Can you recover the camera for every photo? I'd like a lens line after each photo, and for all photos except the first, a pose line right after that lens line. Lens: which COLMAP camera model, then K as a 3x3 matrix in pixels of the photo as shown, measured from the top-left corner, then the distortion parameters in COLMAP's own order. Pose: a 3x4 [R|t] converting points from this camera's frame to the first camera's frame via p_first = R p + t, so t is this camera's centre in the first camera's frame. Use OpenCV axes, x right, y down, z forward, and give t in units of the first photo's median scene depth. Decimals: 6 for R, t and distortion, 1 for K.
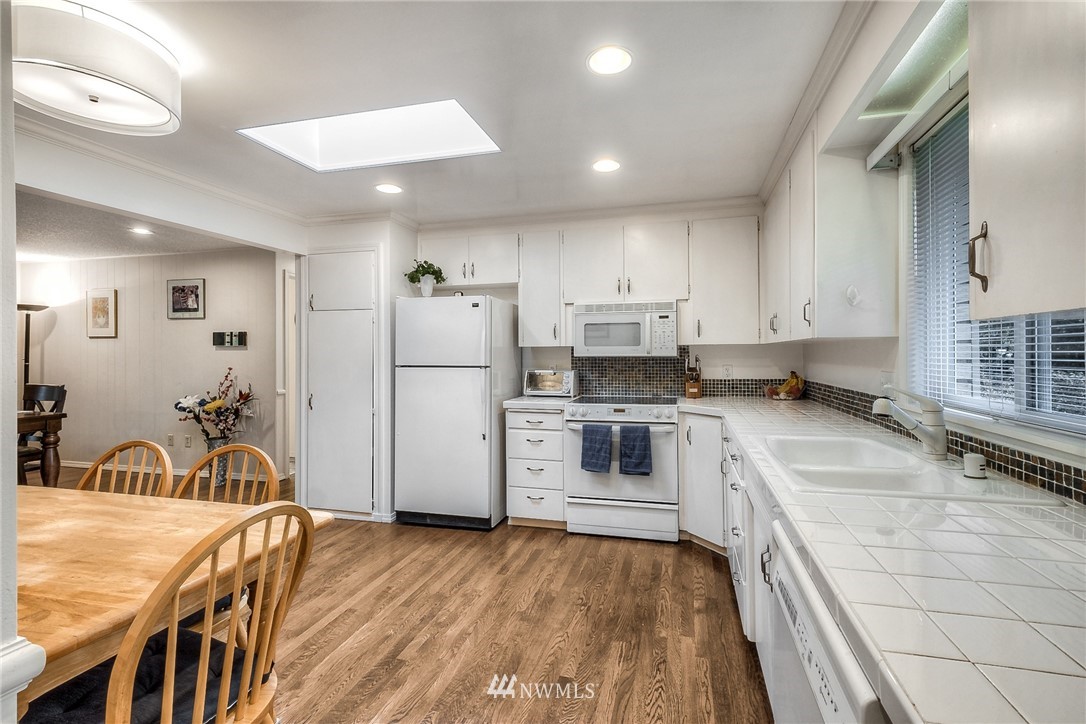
lens RADIAL K [[487.5, 0, 548.6], [0, 487.5, 358.0], [0, 0, 1]] dist [0.013384, -0.004266]
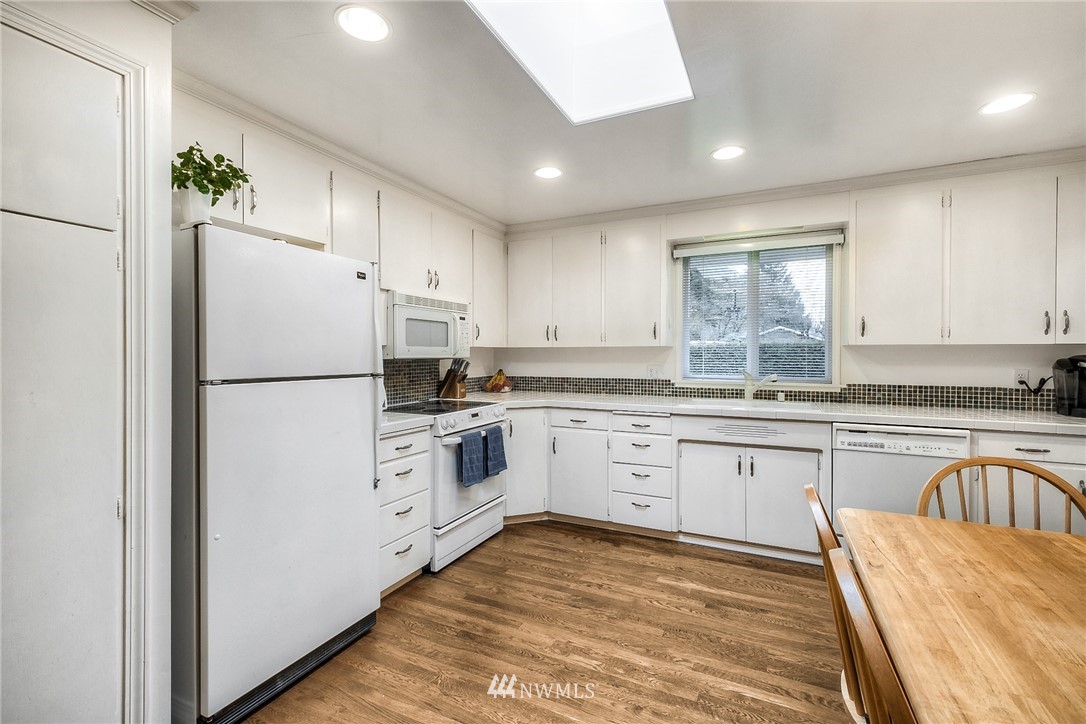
lens RADIAL K [[487.5, 0, 553.1], [0, 487.5, 358.9], [0, 0, 1]] dist [0.013384, -0.004266]
pose [[0.160485, -0.005316, 0.987024, -0.747386], [0.006434, 0.999970, 0.004340, -0.004258], [-0.987017, 0.005654, 0.160515, 0.681766]]
